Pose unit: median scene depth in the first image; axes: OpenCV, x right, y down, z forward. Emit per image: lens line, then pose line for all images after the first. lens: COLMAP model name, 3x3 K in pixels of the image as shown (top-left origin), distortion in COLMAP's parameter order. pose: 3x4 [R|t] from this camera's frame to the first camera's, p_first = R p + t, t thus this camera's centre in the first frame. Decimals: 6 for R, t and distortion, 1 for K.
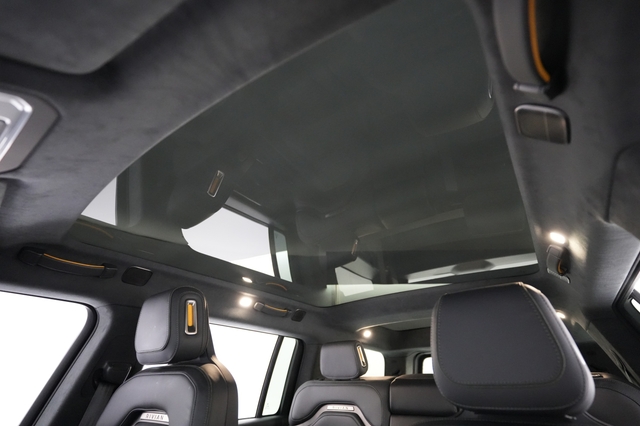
lens RADIAL K [[309.3, 0, 320.0], [0, 309.3, 213.0], [0, 0, 1]] dist [0.017707, -0.000090]
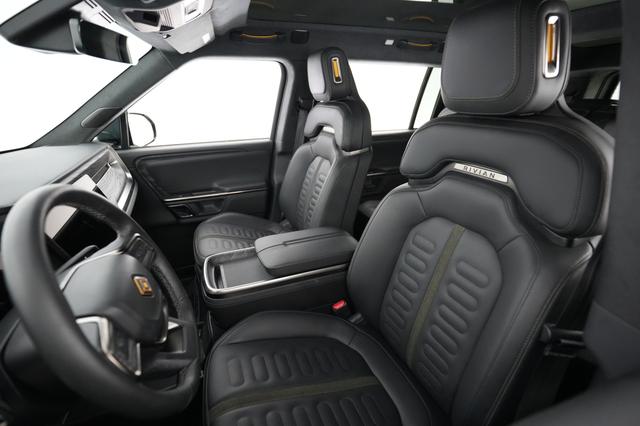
lens RADIAL K [[309.3, 0, 320.0], [0, 309.3, 213.0], [0, 0, 1]] dist [0.017707, -0.000090]
pose [[0.855248, 0.186125, -0.483641, 0.299783], [0.248265, 0.672047, 0.697651, -0.216282], [0.454880, -0.716736, 0.528558, -0.232806]]
